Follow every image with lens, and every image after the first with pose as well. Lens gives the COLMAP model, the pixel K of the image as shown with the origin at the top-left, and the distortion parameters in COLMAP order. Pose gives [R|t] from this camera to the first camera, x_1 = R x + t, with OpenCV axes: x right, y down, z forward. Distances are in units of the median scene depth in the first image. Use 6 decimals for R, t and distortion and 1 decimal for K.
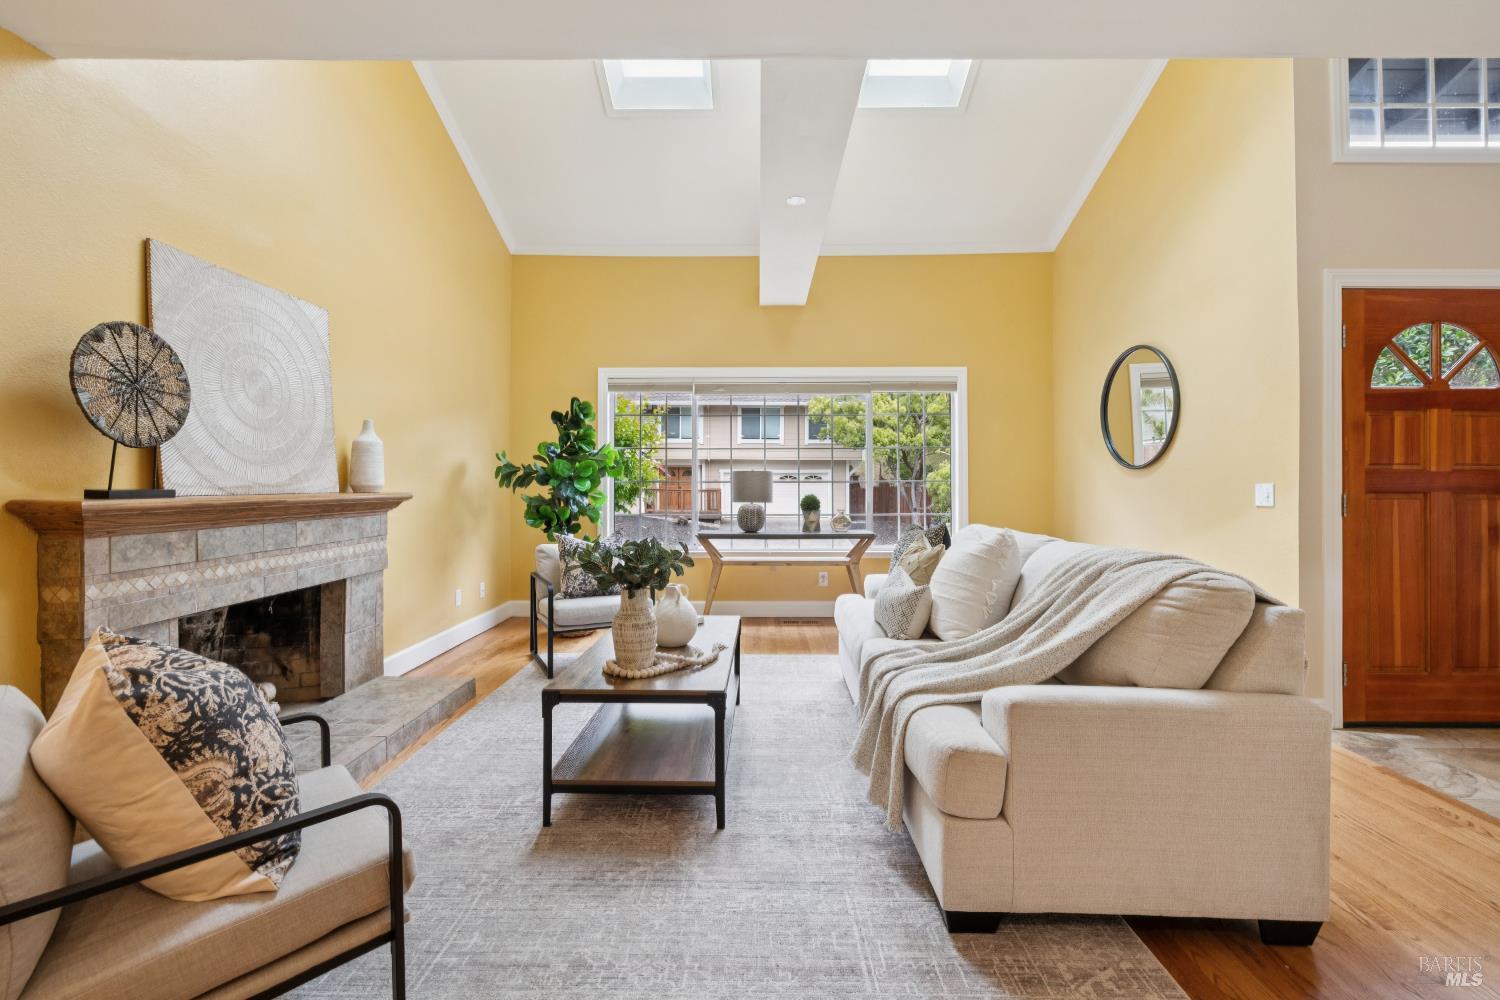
lens RADIAL K [[627.7, 0, 754.5], [0, 627.7, 486.8], [0, 0, 1]] dist [0.001165, -0.000111]
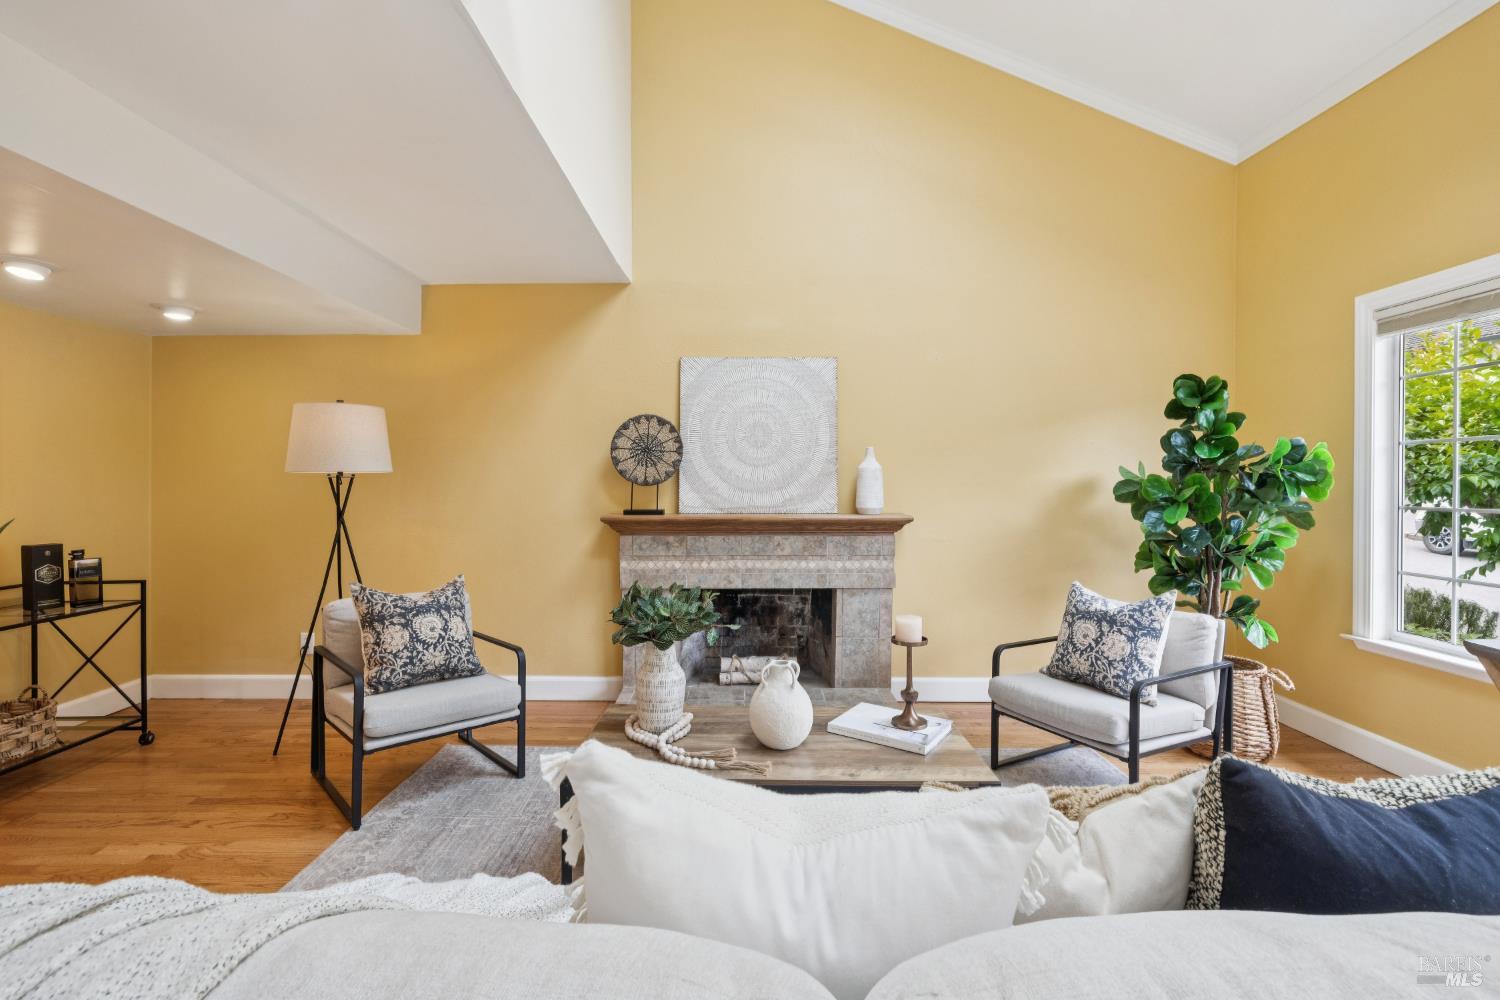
lens RADIAL K [[660.3, 0, 750.0], [0, 660.3, 500.0], [0, 0, 1]] dist [-0.009637, -0.000267]
pose [[0.010277, 0.023688, -0.999667, 0.314800], [-0.005377, 0.999706, 0.023634, -0.025154], [0.999933, 0.005133, 0.010402, 0.471890]]
